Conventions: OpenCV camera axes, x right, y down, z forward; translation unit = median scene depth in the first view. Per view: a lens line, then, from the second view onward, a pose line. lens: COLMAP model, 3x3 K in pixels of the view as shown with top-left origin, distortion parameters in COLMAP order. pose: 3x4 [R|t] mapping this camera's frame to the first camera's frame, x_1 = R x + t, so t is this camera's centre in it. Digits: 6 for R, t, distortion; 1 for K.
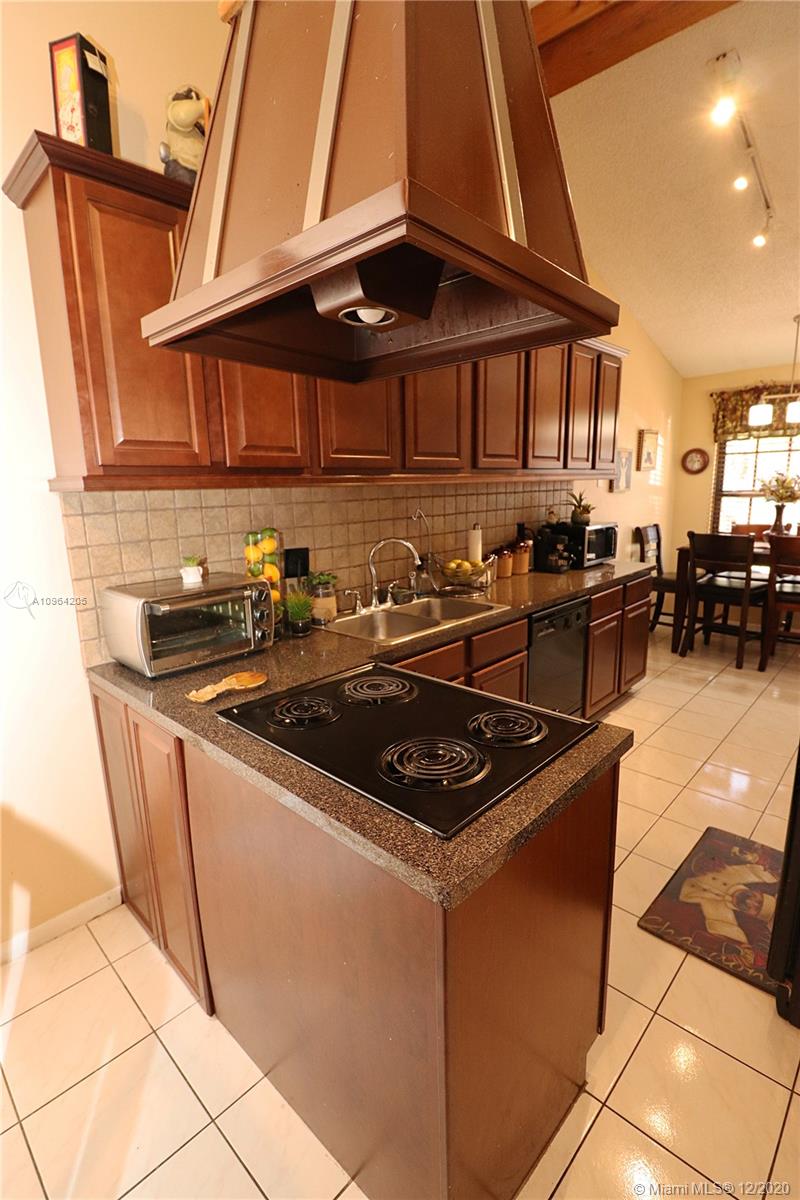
lens RADIAL K [[555.5, 0, 395.1], [0, 555.5, 599.0], [0, 0, 1]] dist [-0.002652, -0.007629]
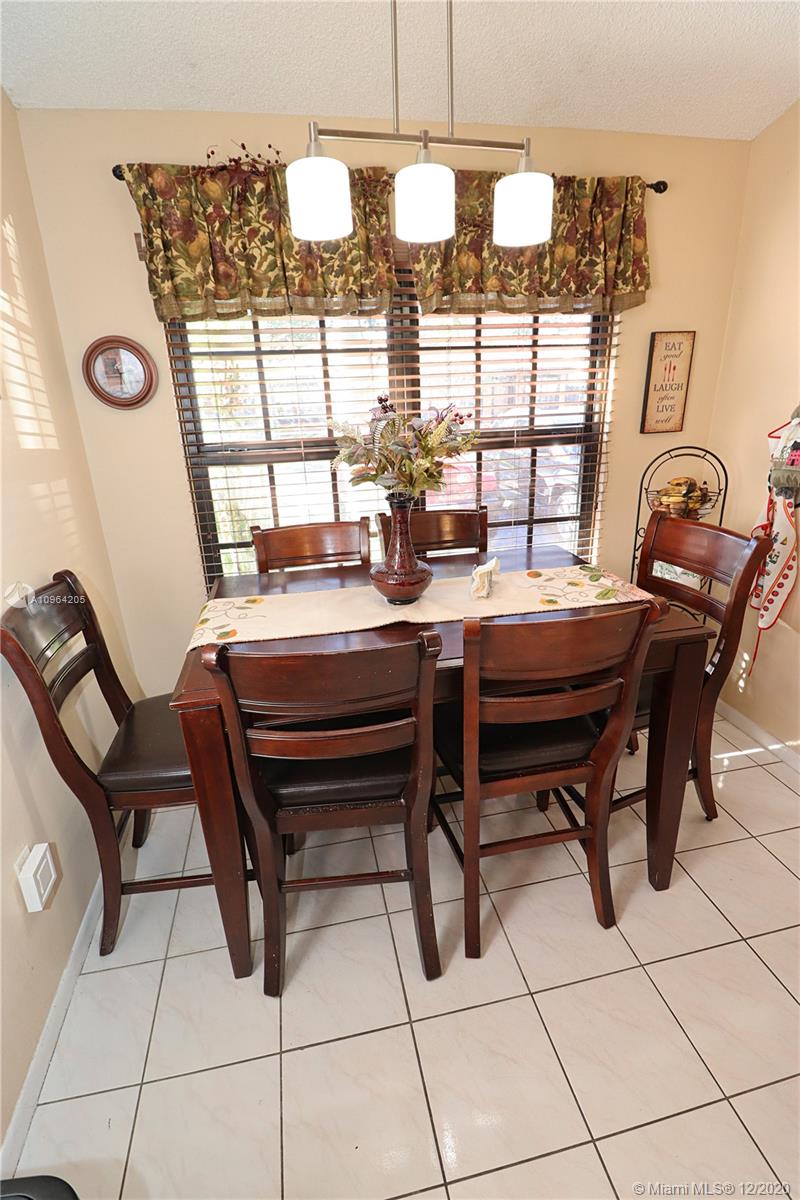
lens RADIAL K [[555.5, 0, 397.0], [0, 555.5, 594.5], [0, 0, 1]] dist [-0.002652, -0.007629]
pose [[0.559575, -0.287091, 0.777467, 0.344048], [0.181966, 0.957755, 0.222697, -0.170172], [-0.808557, 0.016857, 0.588177, 0.693529]]
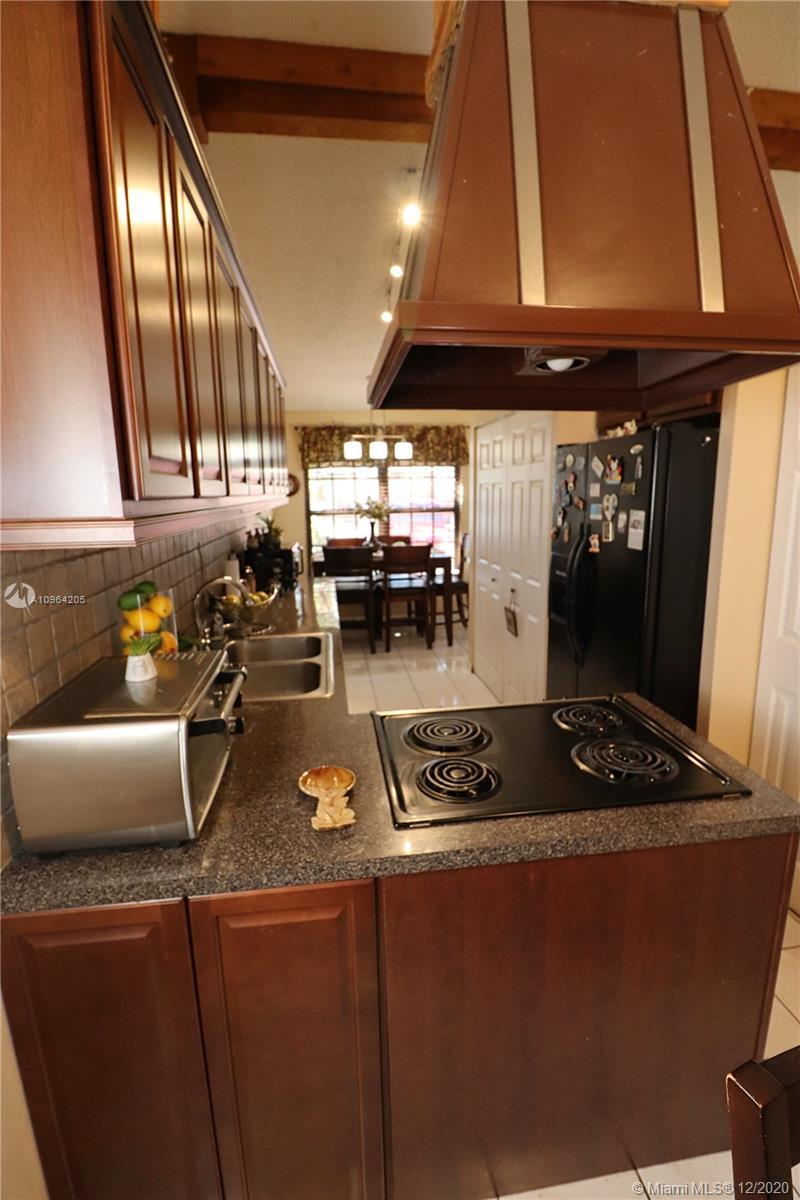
lens RADIAL K [[555.5, 0, 400.2], [0, 555.5, 596.9], [0, 0, 1]] dist [-0.002652, -0.007629]
pose [[0.620667, -0.130906, 0.773069, -0.246373], [0.154883, 0.987006, 0.042783, -0.037819], [-0.768625, 0.093181, 0.632877, 0.135954]]
